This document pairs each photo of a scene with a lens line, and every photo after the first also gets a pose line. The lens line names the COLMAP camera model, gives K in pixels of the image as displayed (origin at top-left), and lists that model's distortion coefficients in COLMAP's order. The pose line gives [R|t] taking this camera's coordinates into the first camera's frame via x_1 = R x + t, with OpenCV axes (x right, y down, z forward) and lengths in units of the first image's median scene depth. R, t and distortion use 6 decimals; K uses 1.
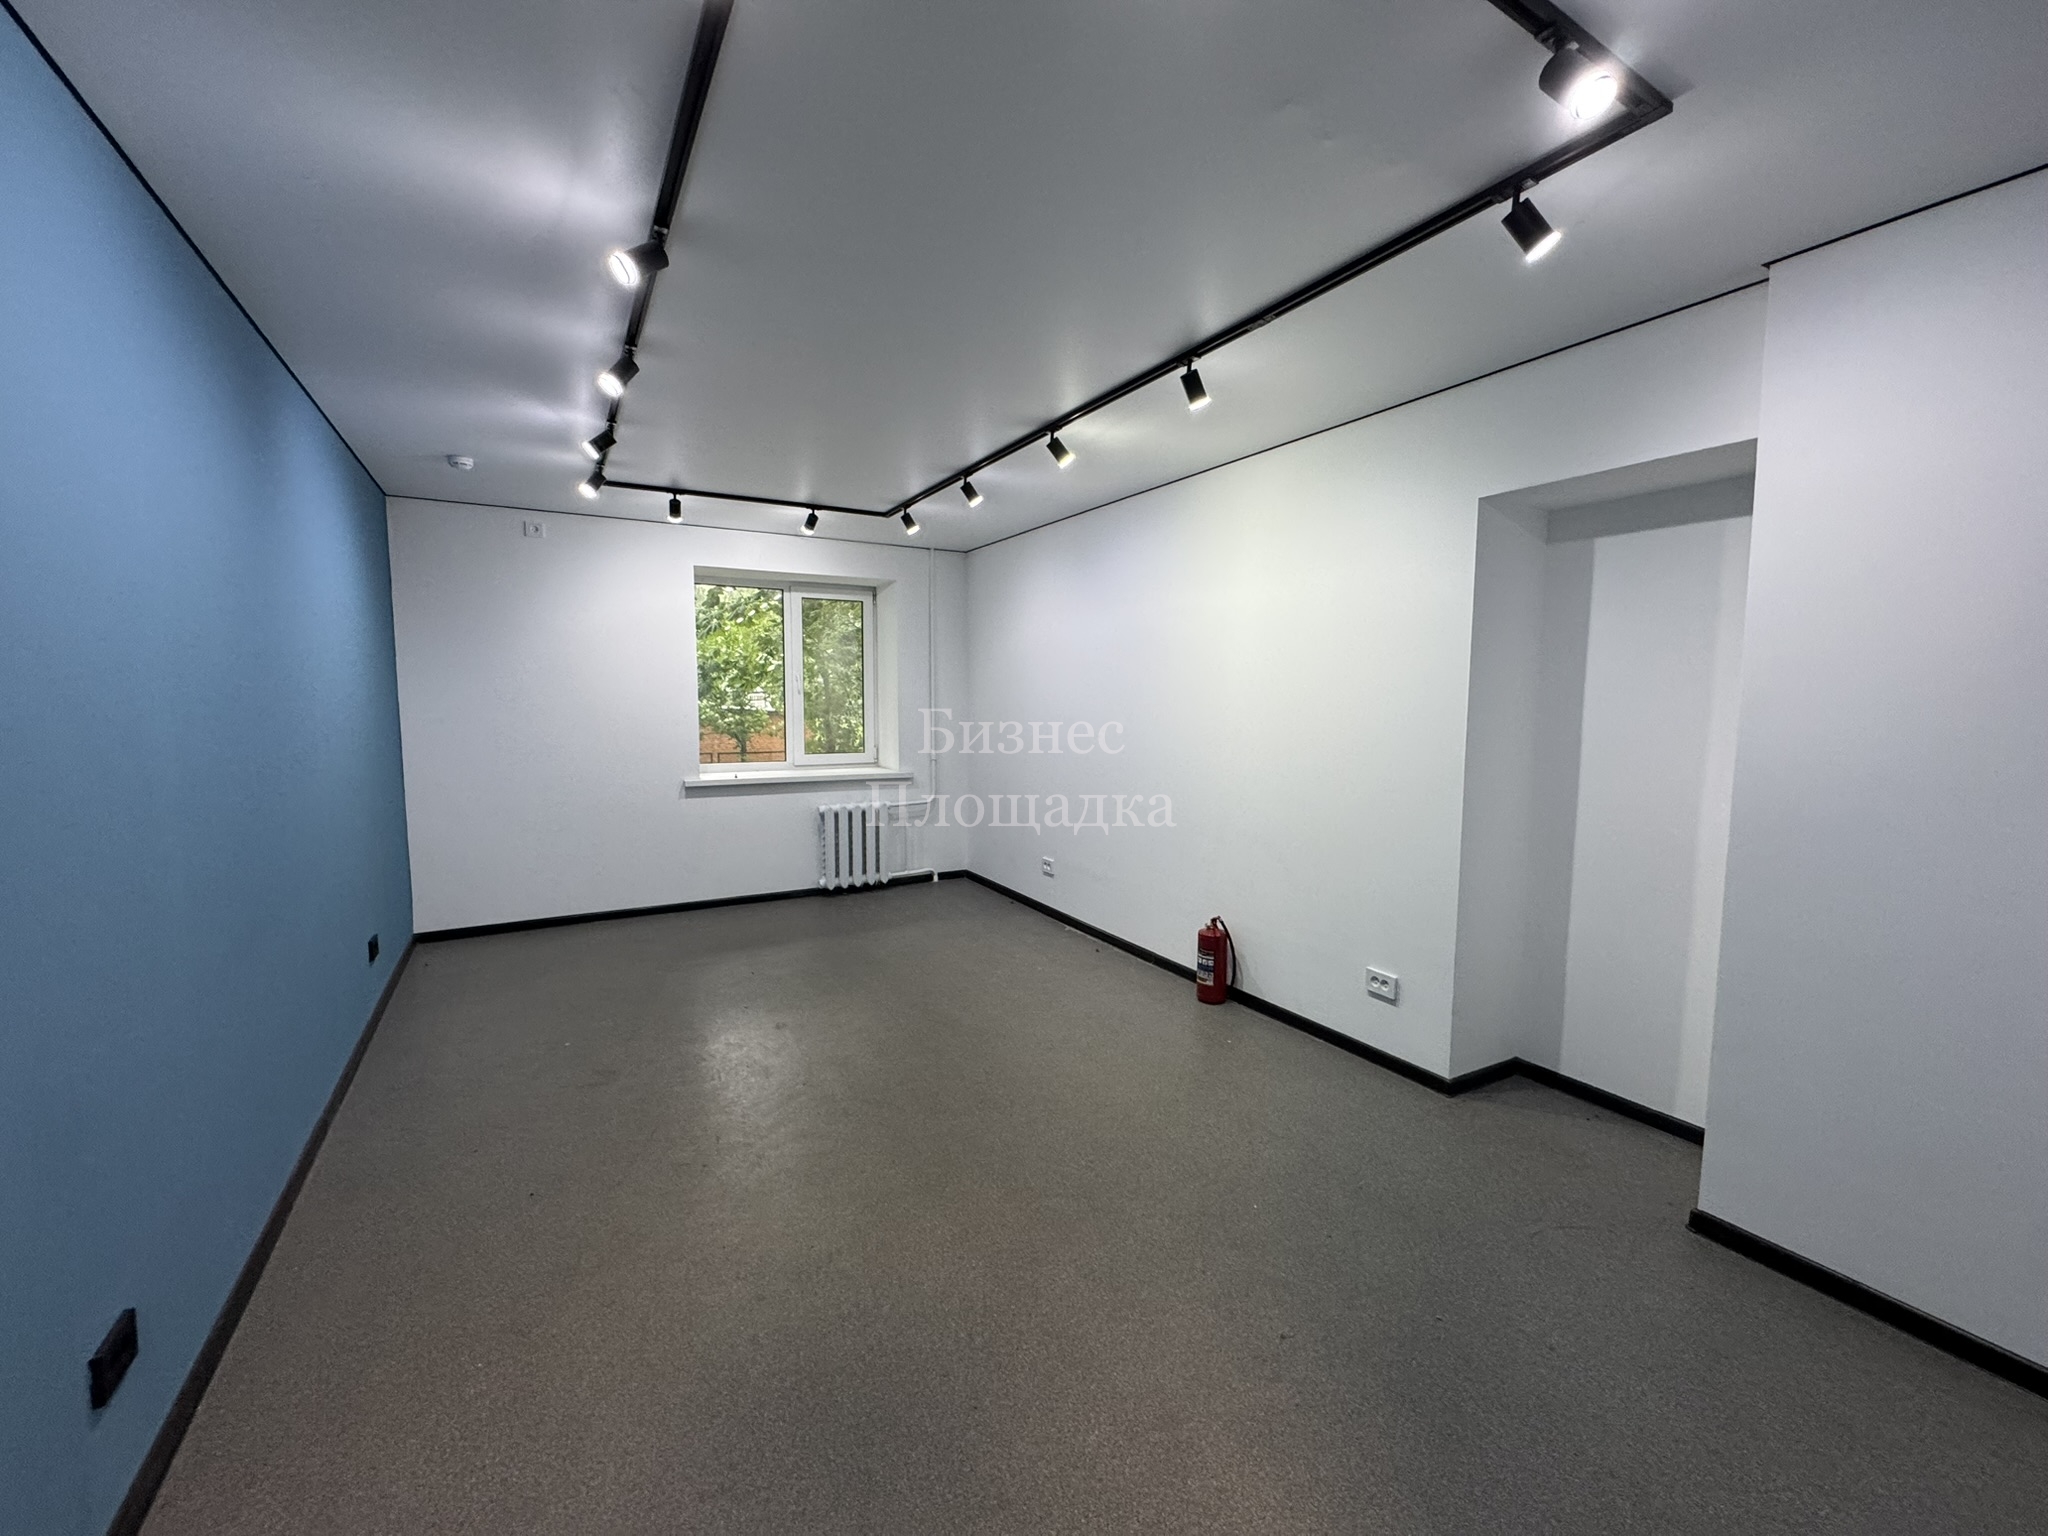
lens RADIAL K [[823.9, 0, 1019.4], [0, 823.9, 772.6], [0, 0, 1]] dist [-0.000775, -0.000042]
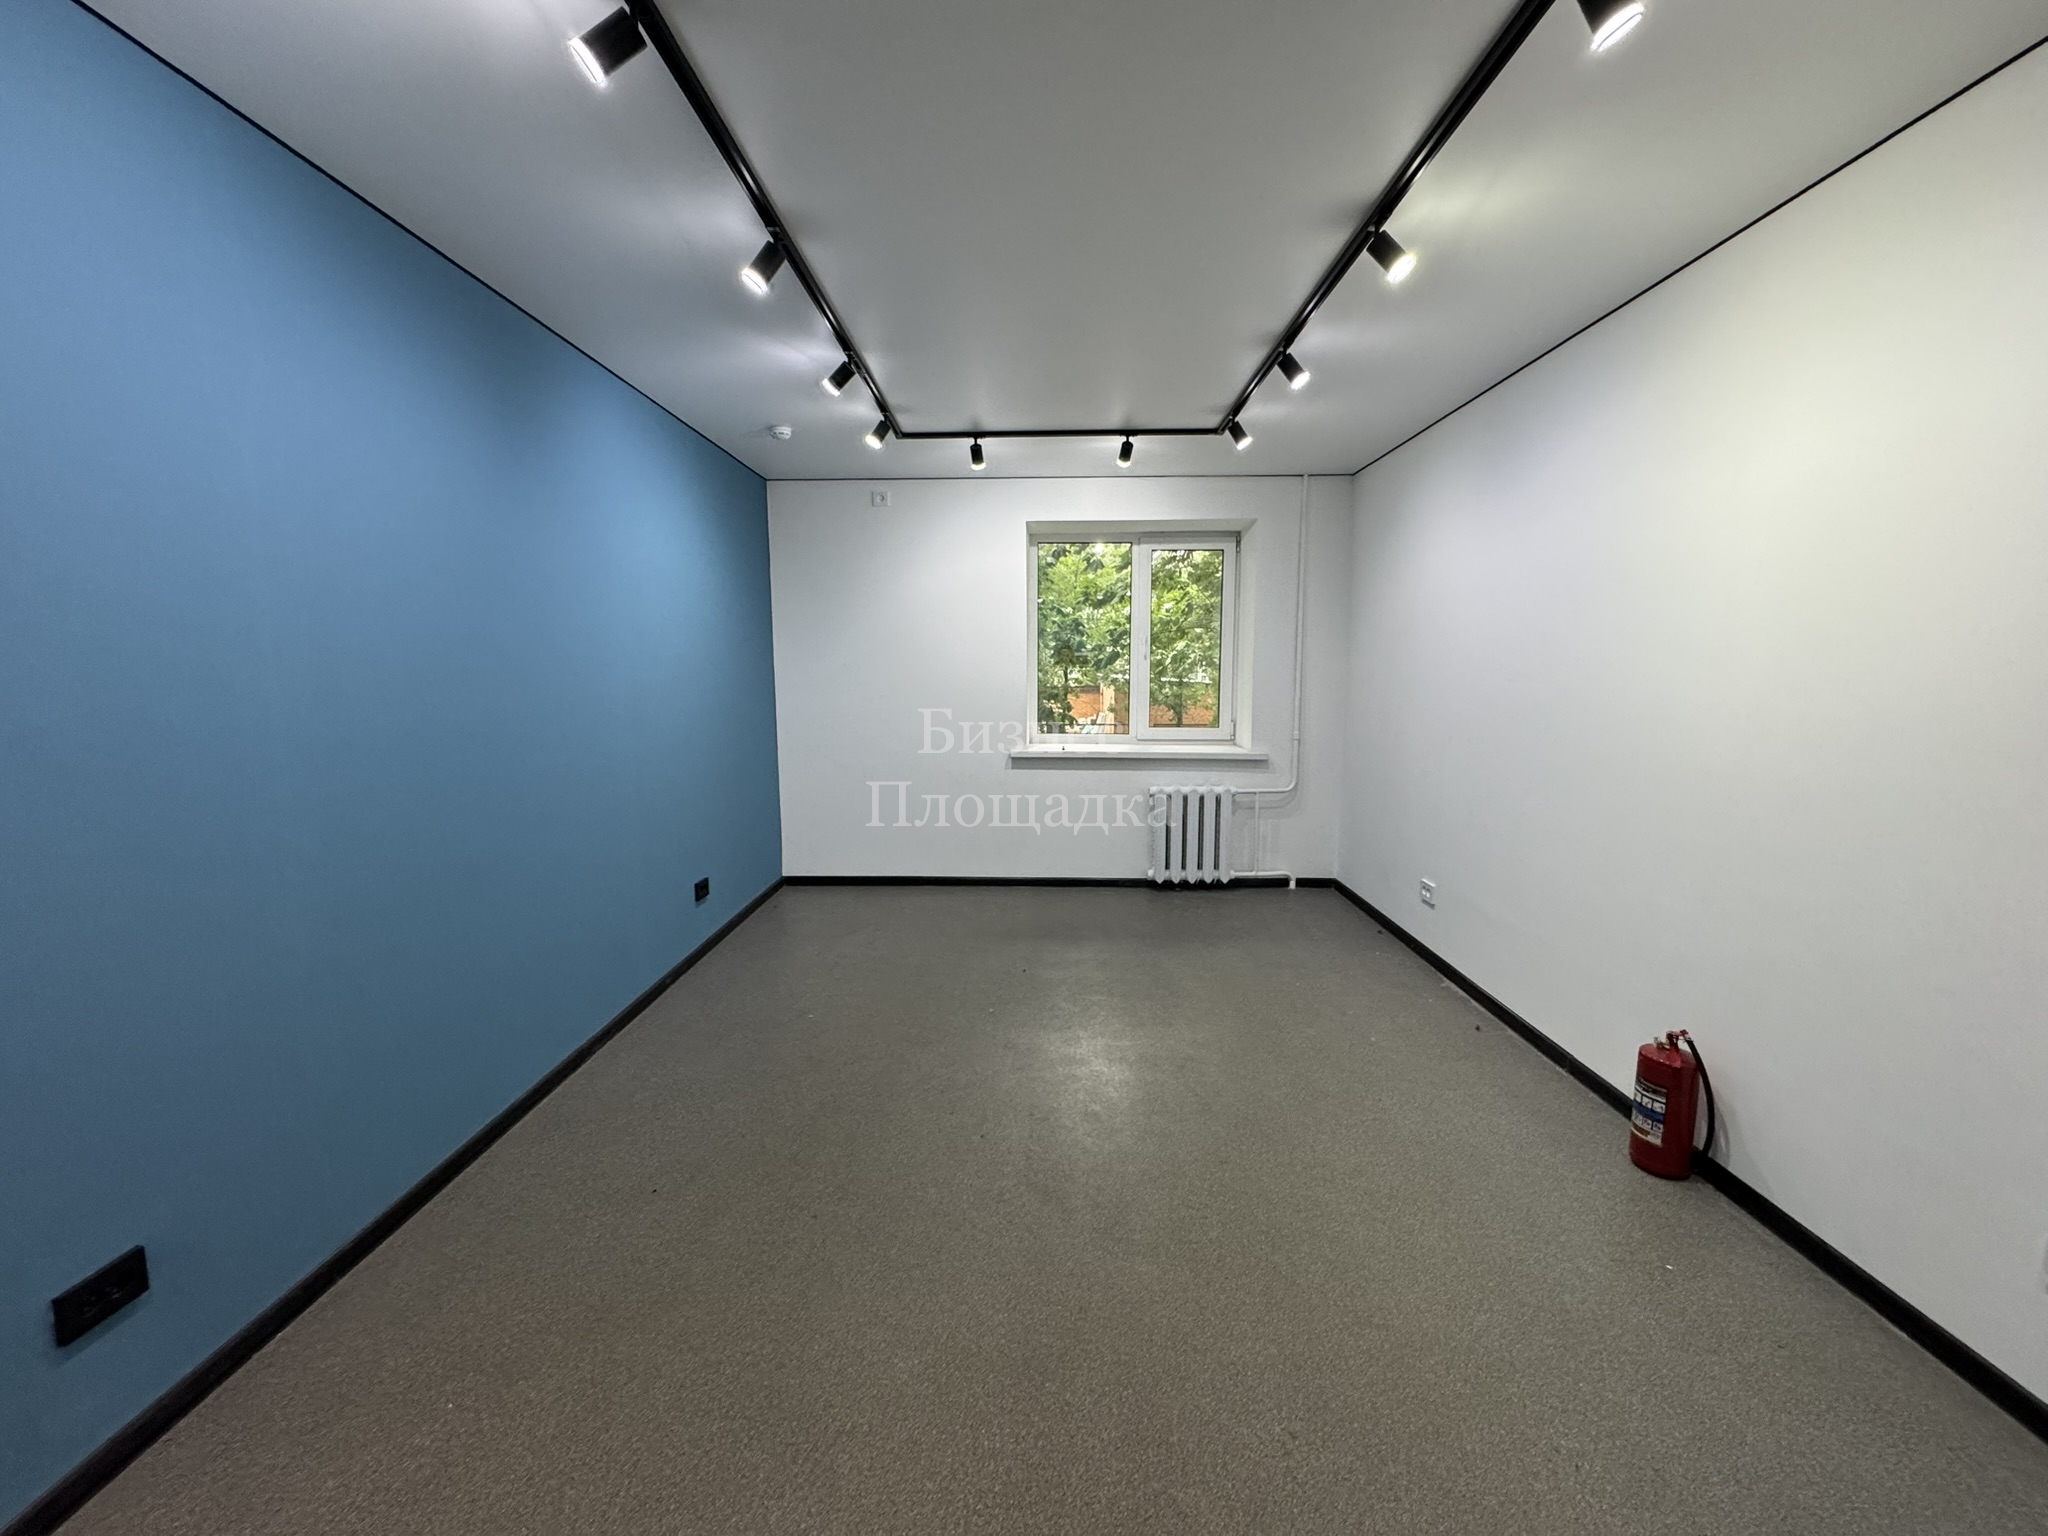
lens RADIAL K [[839.2, 0, 987.3], [0, 839.2, 771.2], [0, 0, 1]] dist [0.000482, -0.000071]
pose [[0.853222, 0.060168, -0.518065, 0.071020], [-0.044744, 0.998106, 0.042229, -0.005962], [0.519624, -0.012850, 0.854298, 0.146424]]
